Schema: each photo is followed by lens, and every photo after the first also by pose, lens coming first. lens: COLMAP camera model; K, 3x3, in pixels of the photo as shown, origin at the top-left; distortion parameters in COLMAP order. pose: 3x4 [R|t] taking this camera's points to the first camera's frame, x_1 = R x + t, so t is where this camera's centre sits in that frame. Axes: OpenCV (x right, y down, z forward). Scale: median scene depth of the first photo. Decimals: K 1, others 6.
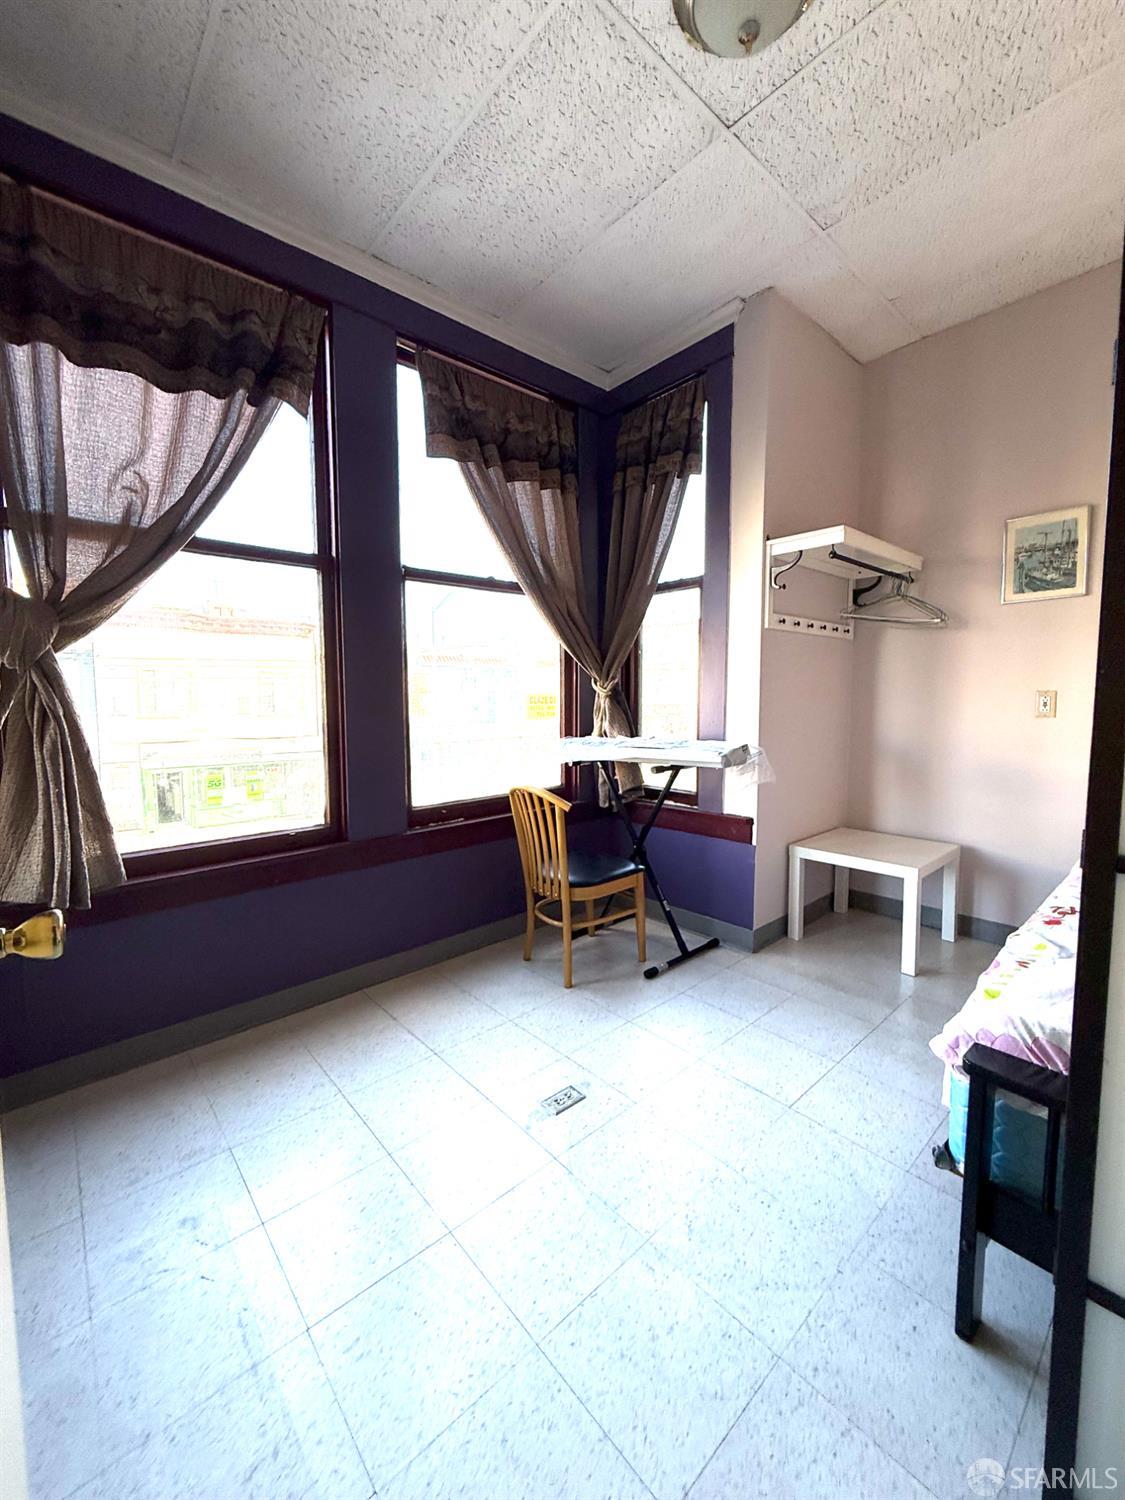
lens RADIAL K [[594.7, 0, 562.5], [0, 594.7, 750.0], [0, 0, 1]] dist [0.000090, 0.000149]
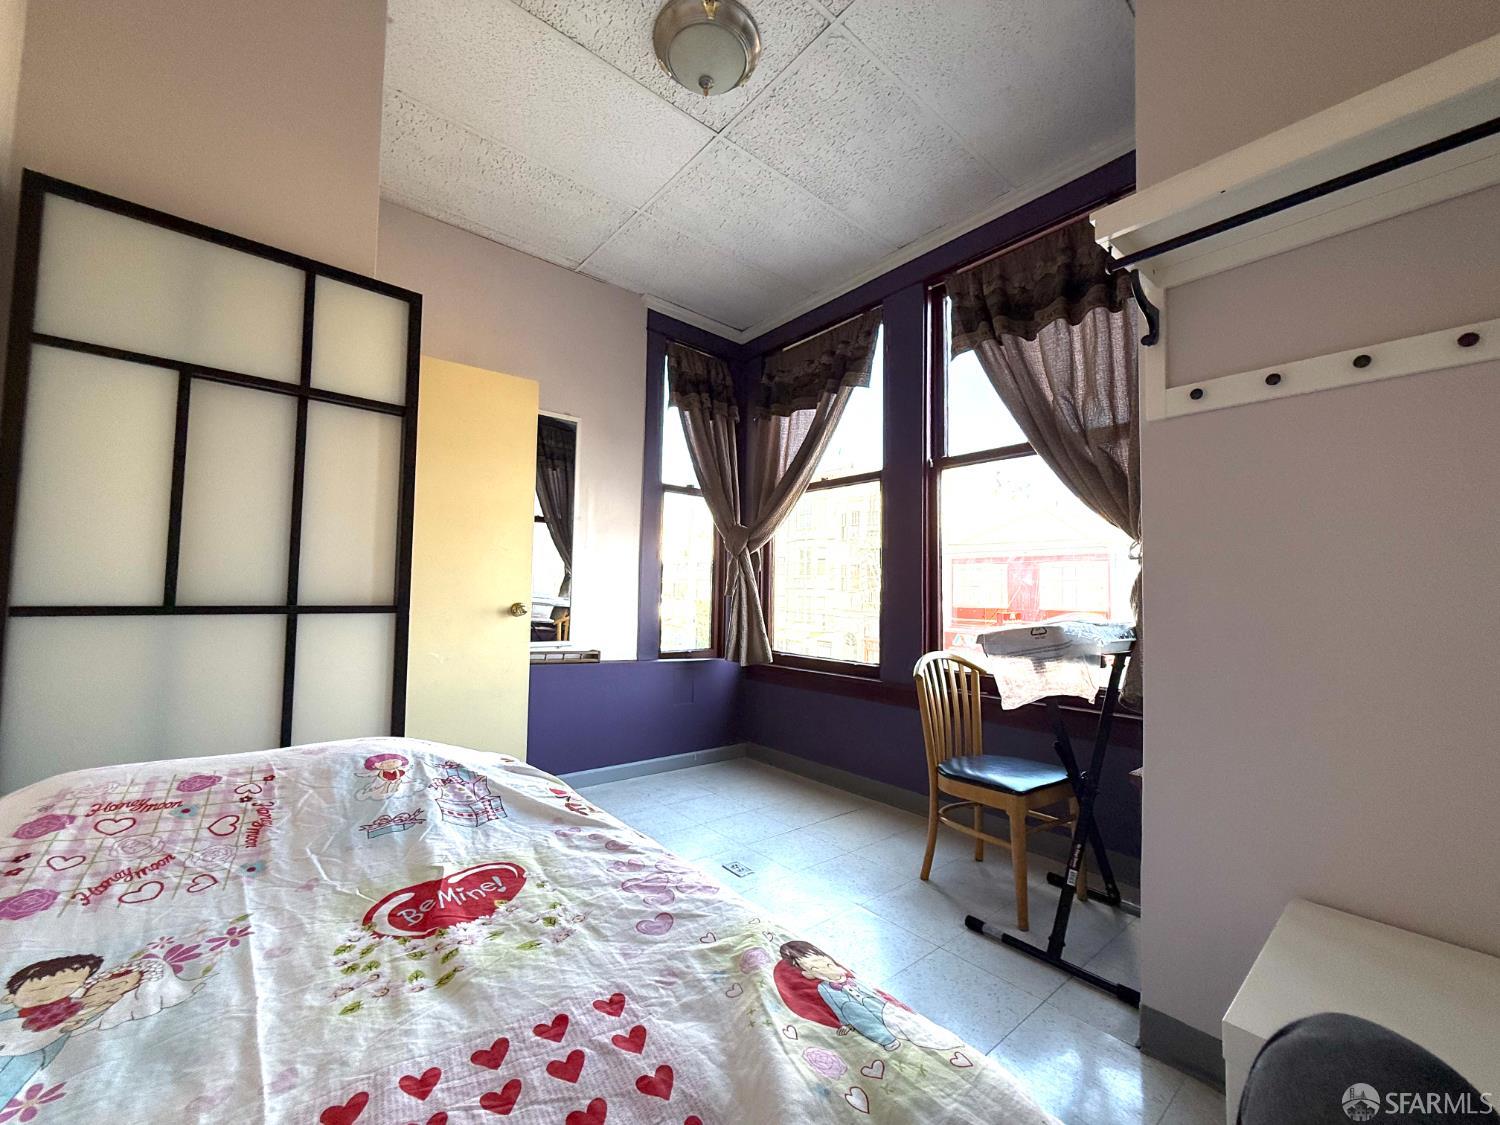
lens RADIAL K [[594.7, 0, 750.0], [0, 594.7, 562.5], [0, 0, 1]] dist [0.000090, 0.000149]
pose [[-0.019582, -0.044139, -0.998833, 1.052255], [-0.106502, 0.993433, -0.041813, -0.016643], [0.994120, 0.105559, -0.024154, 0.787362]]
